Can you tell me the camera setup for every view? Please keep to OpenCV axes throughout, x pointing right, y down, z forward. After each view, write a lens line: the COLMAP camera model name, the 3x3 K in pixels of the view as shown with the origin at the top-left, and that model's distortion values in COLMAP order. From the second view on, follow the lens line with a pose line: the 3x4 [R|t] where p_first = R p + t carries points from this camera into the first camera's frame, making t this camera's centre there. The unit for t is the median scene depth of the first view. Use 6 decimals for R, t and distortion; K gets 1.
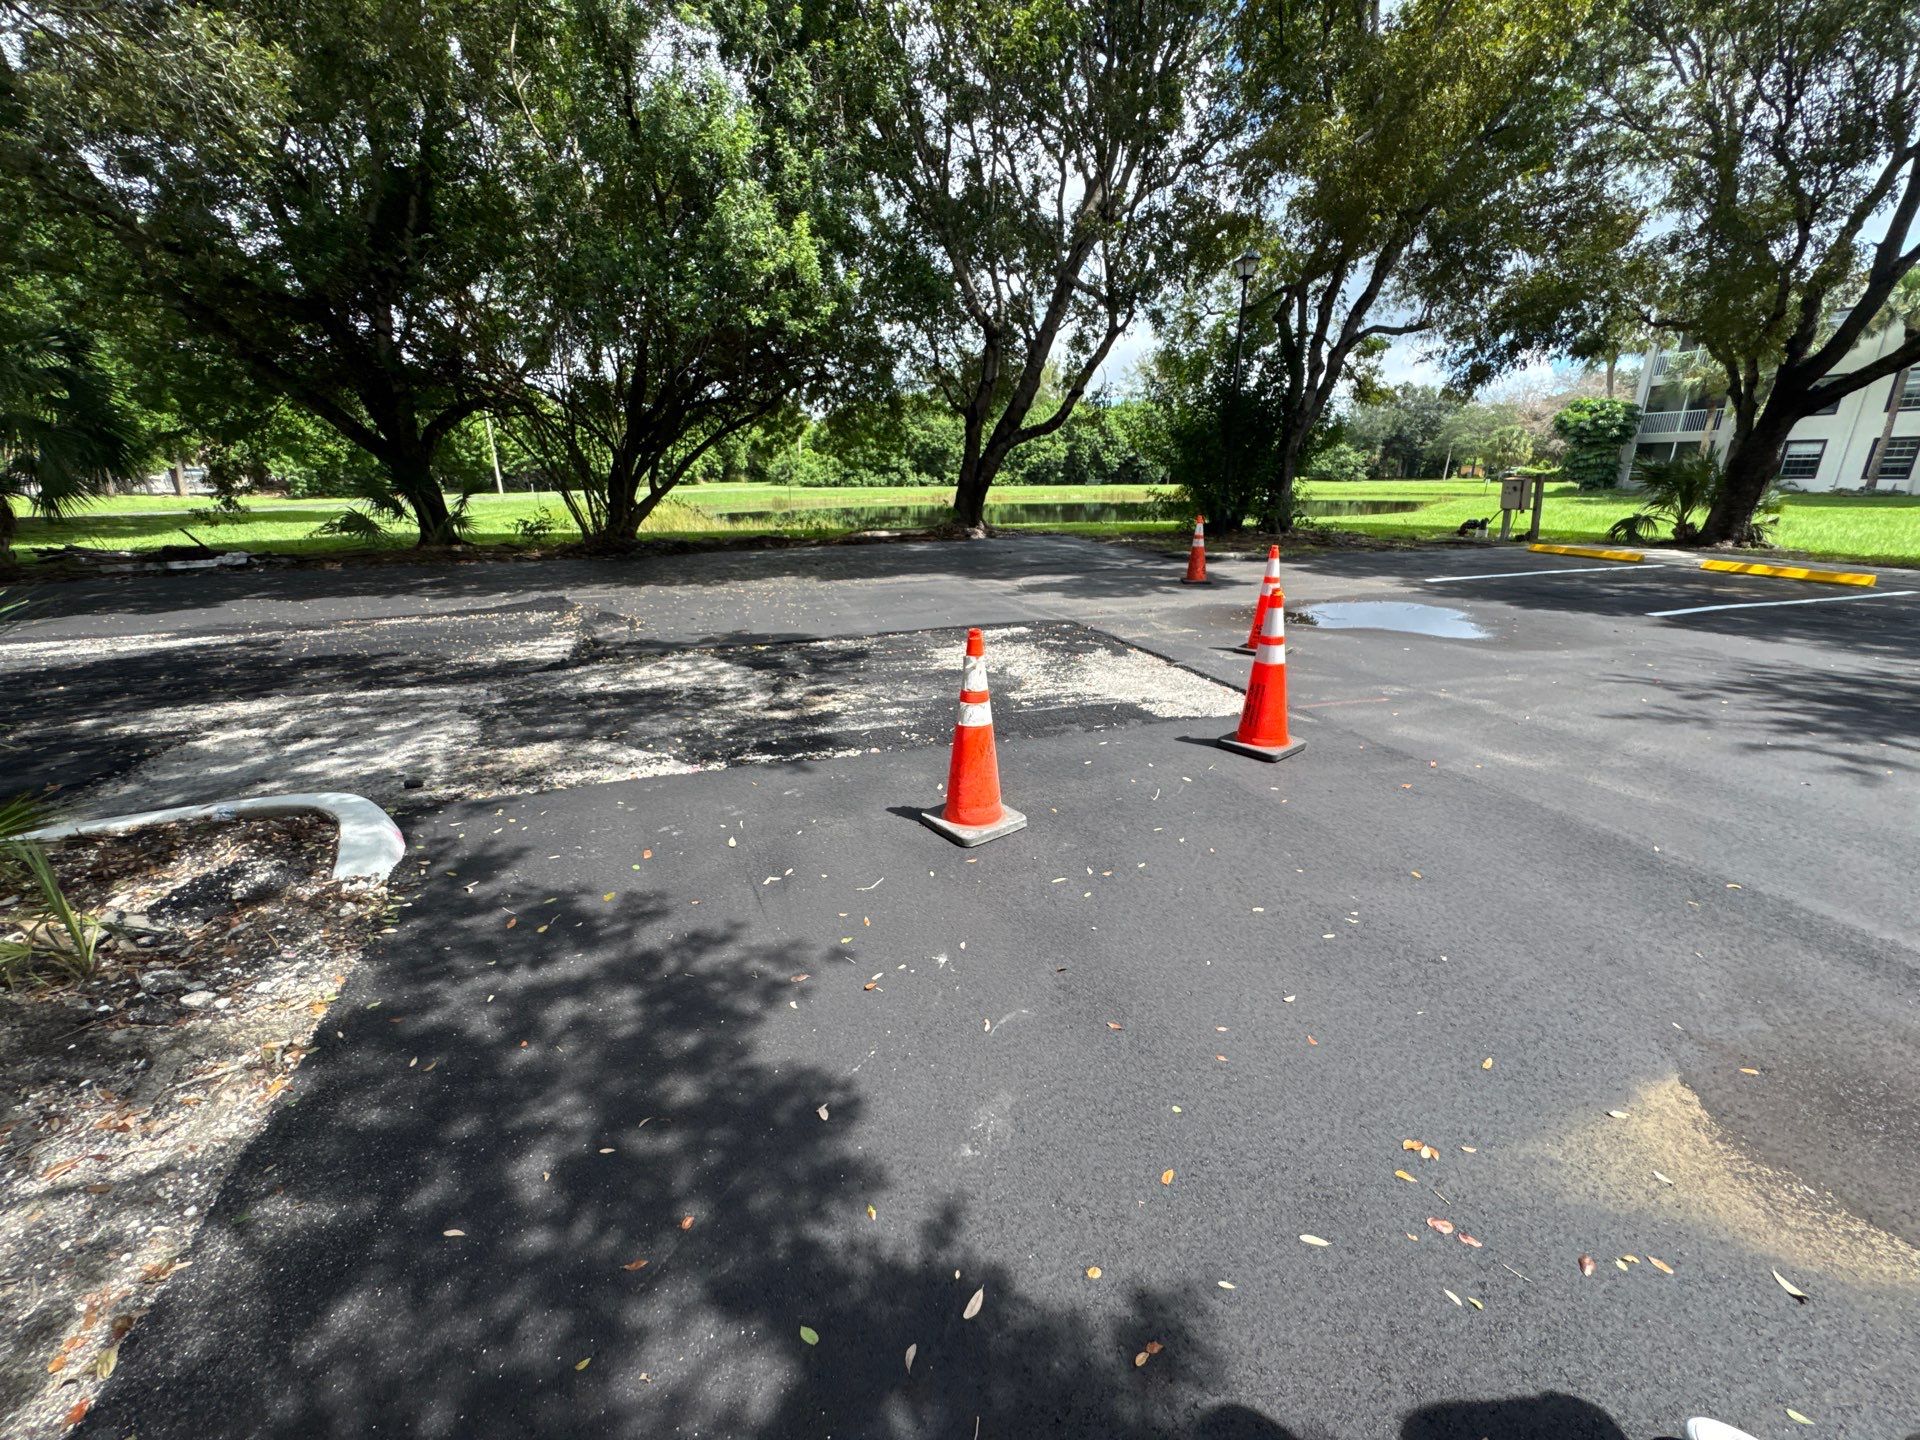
lens RADIAL K [[766.6, 0, 959.7], [0, 766.6, 718.2], [0, 0, 1]] dist [-0.002737, 0.000446]
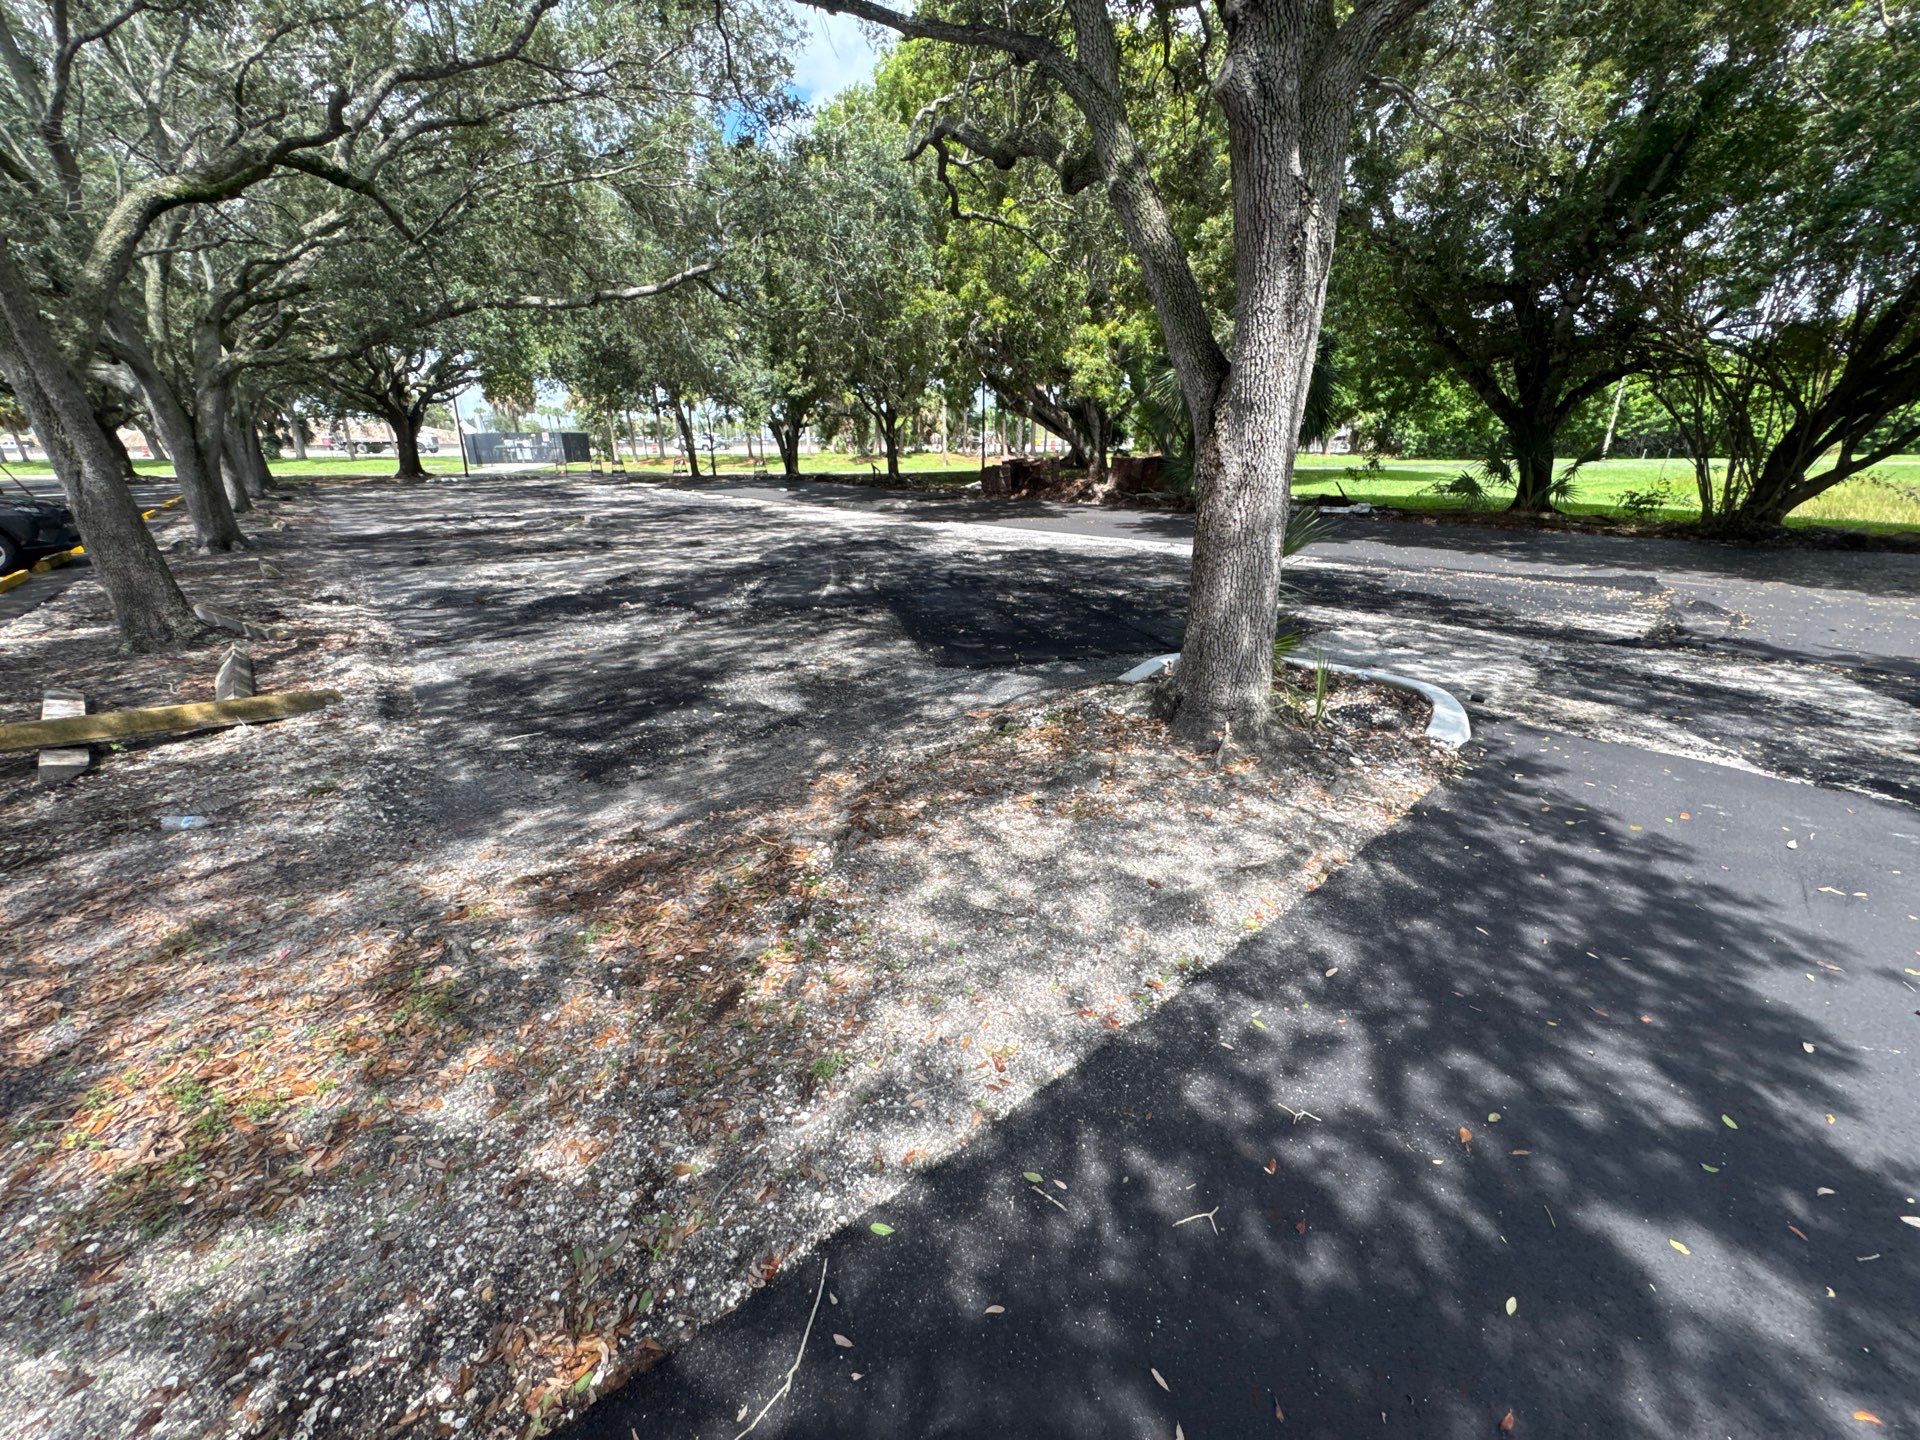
lens RADIAL K [[766.6, 0, 959.7], [0, 766.6, 718.2], [0, 0, 1]] dist [-0.002737, 0.000446]
pose [[0.372256, 0.319986, -0.871226, 0.062197], [-0.281066, 0.933478, 0.222756, 0.055640], [0.884549, 0.161949, 0.437430, -0.231310]]
